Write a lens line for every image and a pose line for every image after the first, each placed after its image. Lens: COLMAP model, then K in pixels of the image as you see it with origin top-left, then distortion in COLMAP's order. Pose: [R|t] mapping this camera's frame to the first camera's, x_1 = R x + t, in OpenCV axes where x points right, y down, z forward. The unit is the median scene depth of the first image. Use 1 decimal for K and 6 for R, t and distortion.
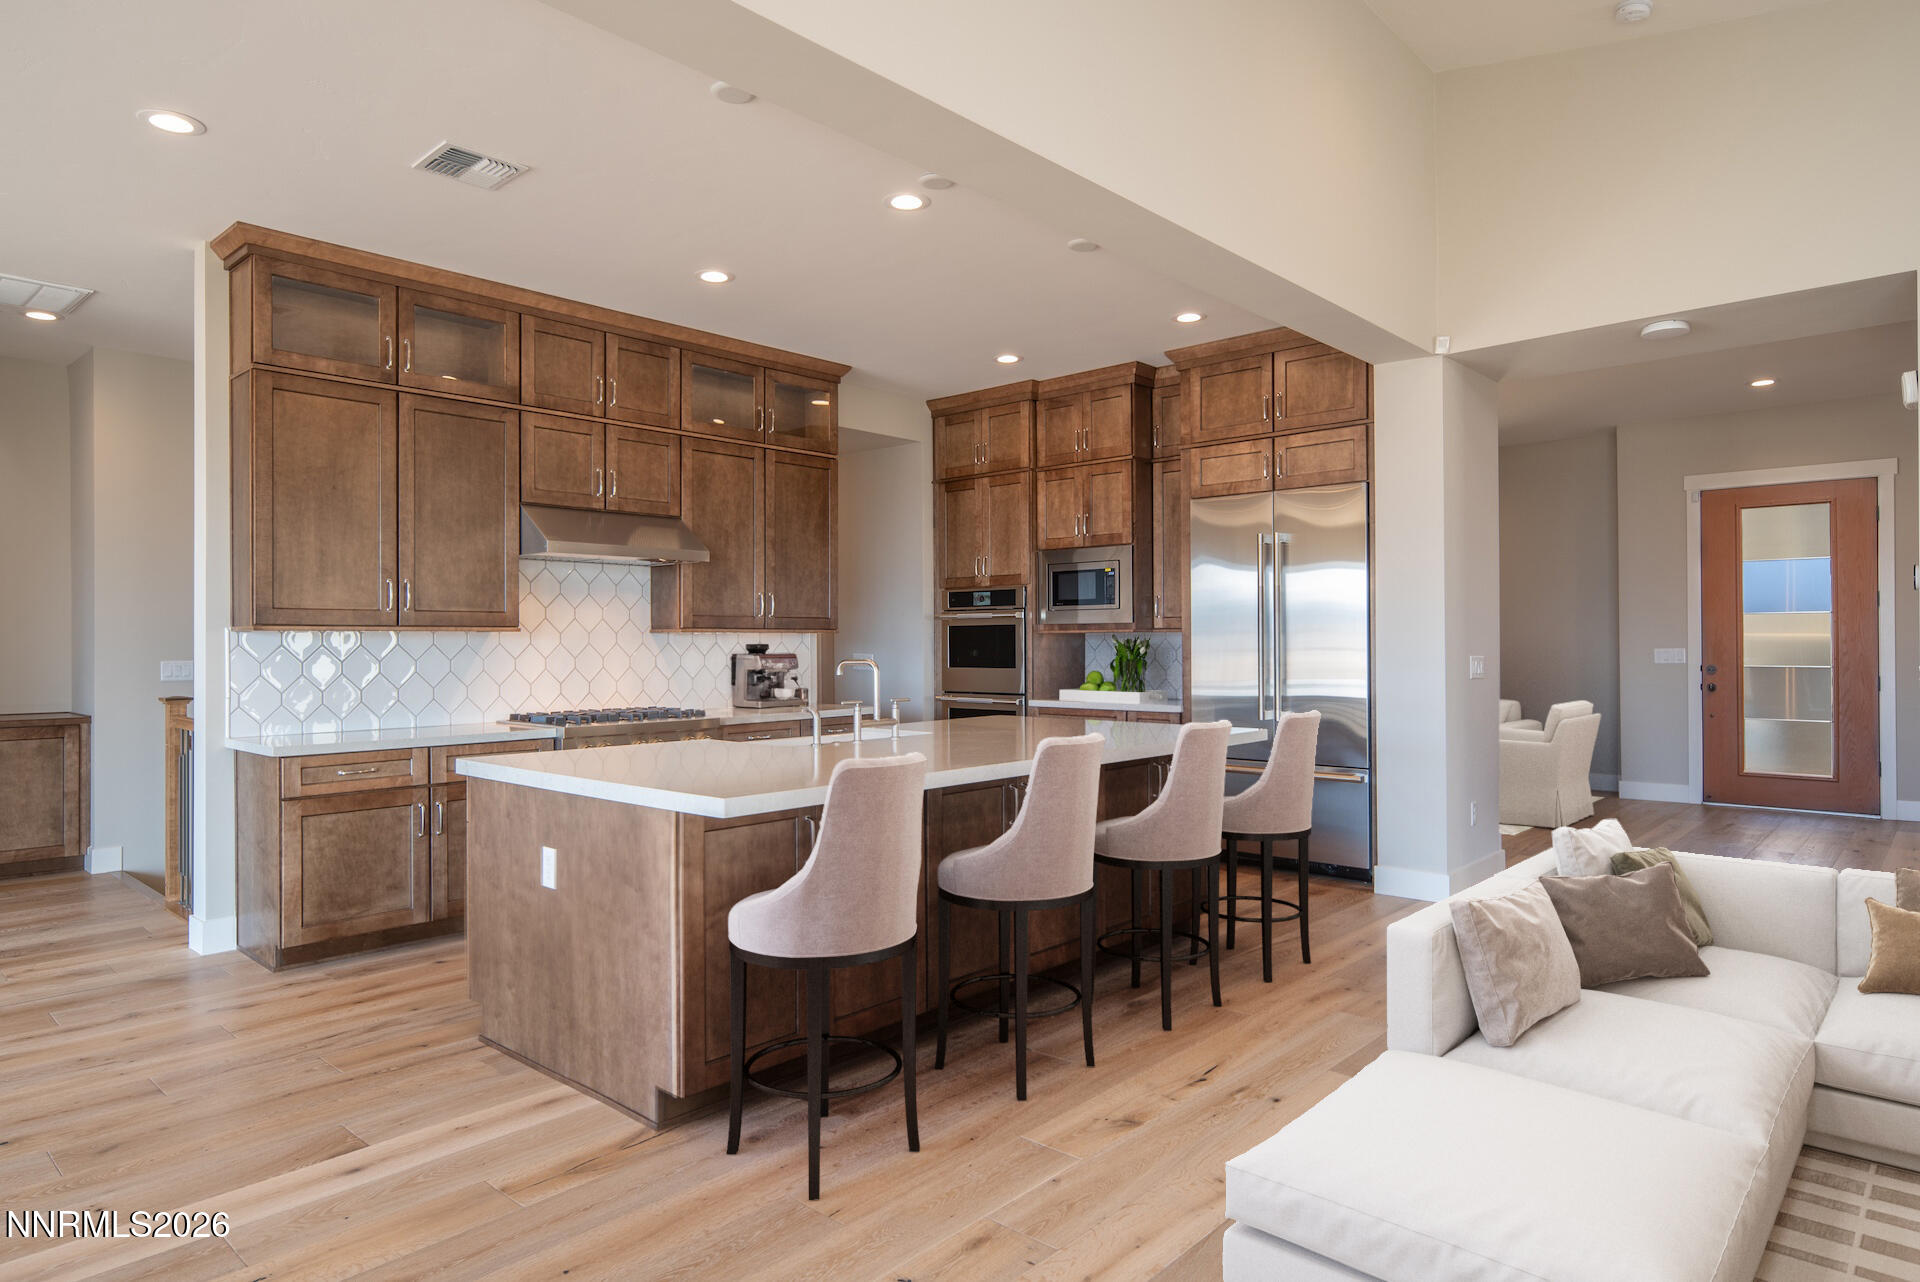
lens RADIAL K [[1116.0, 0, 957.5], [0, 1116.0, 634.3], [0, 0, 1]] dist [0.006090, 0.000333]
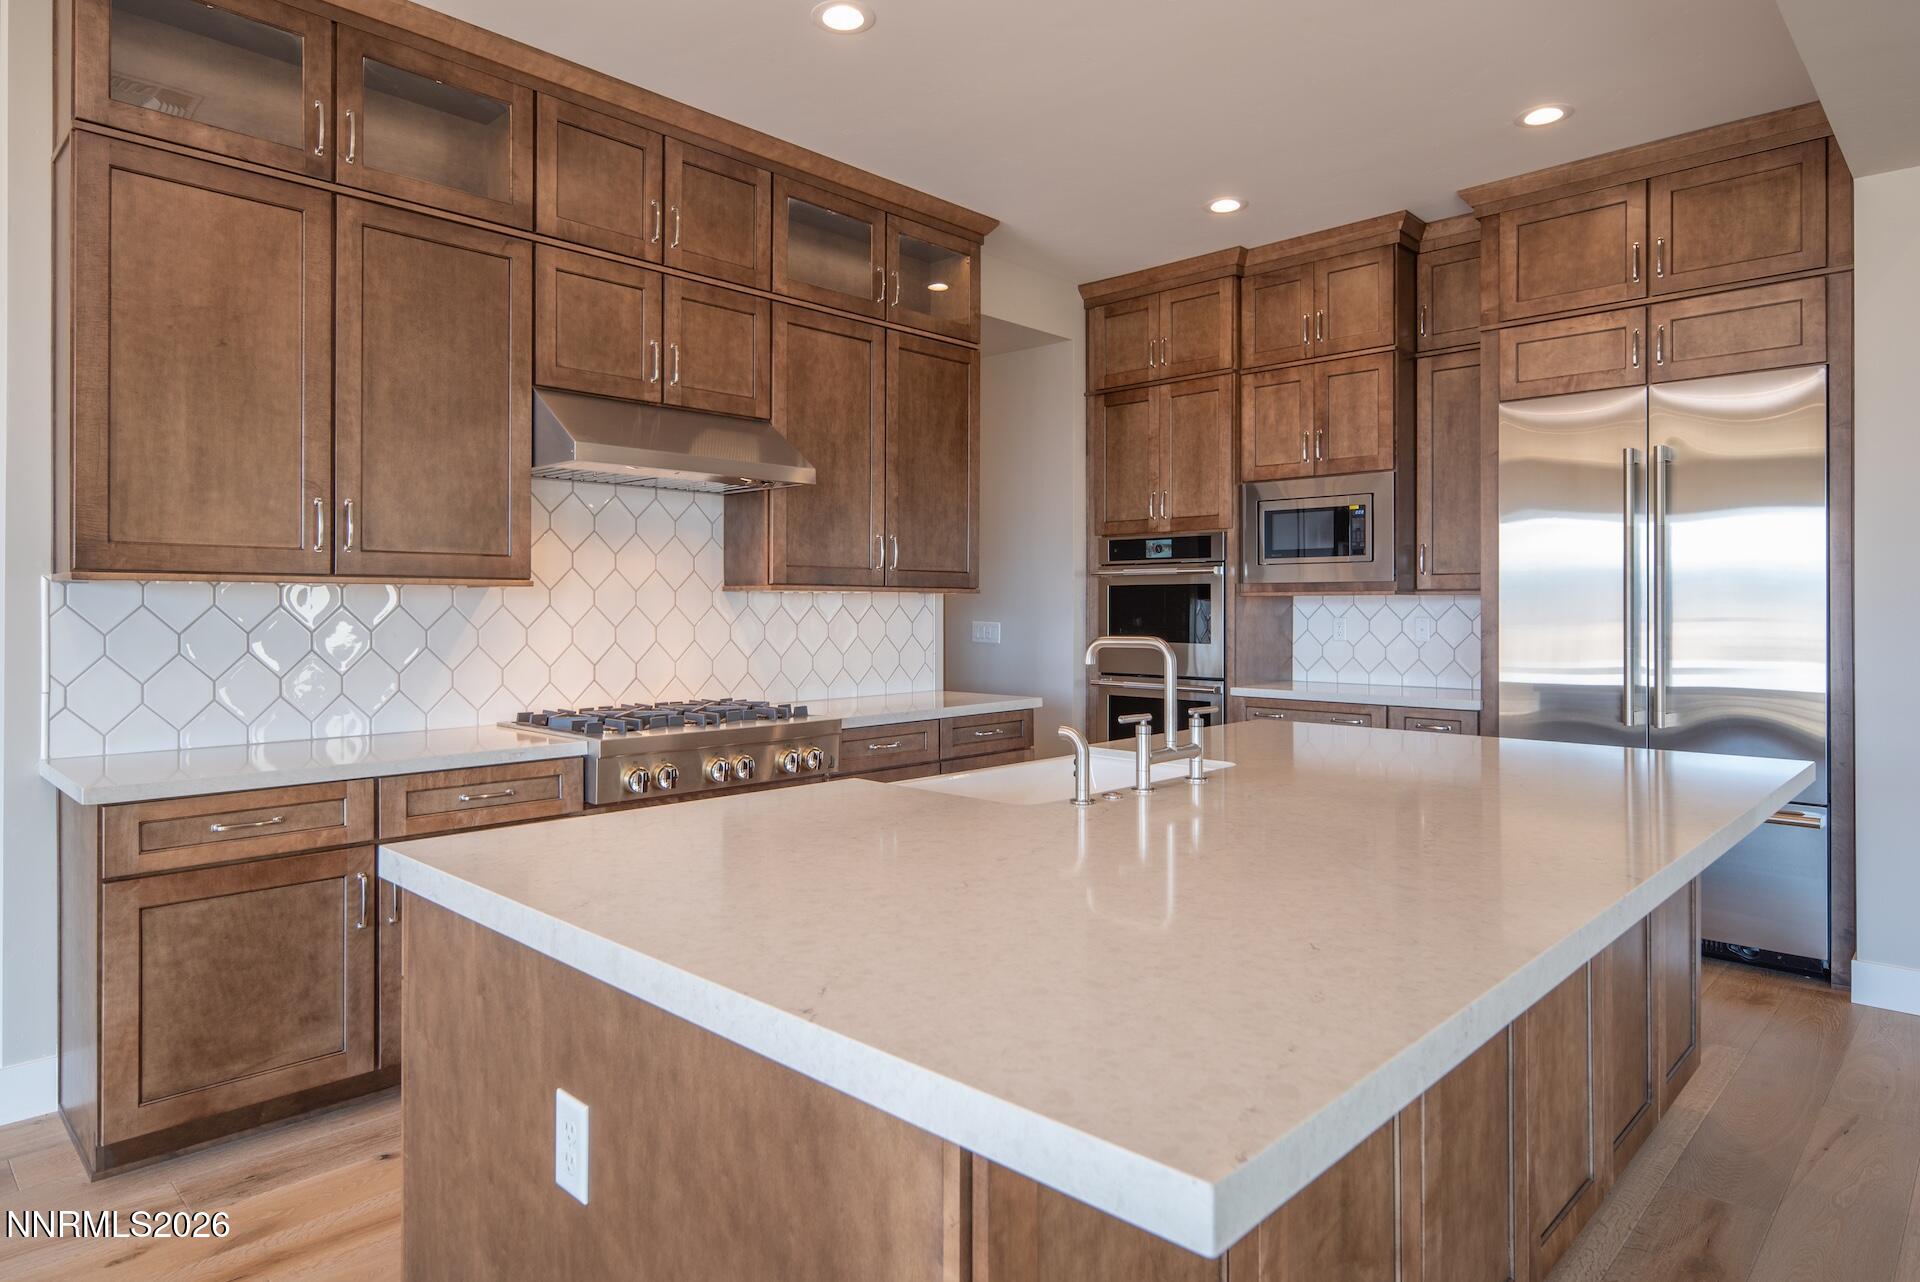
lens RADIAL K [[1116.0, 0, 959.2], [0, 1116.0, 601.3], [0, 0, 1]] dist [0.006090, 0.000333]
pose [[0.999726, 0.005549, -0.022719, -0.125977], [-0.005525, 0.999984, 0.001131, 0.003674], [0.022725, -0.001005, 0.999741, 0.347613]]
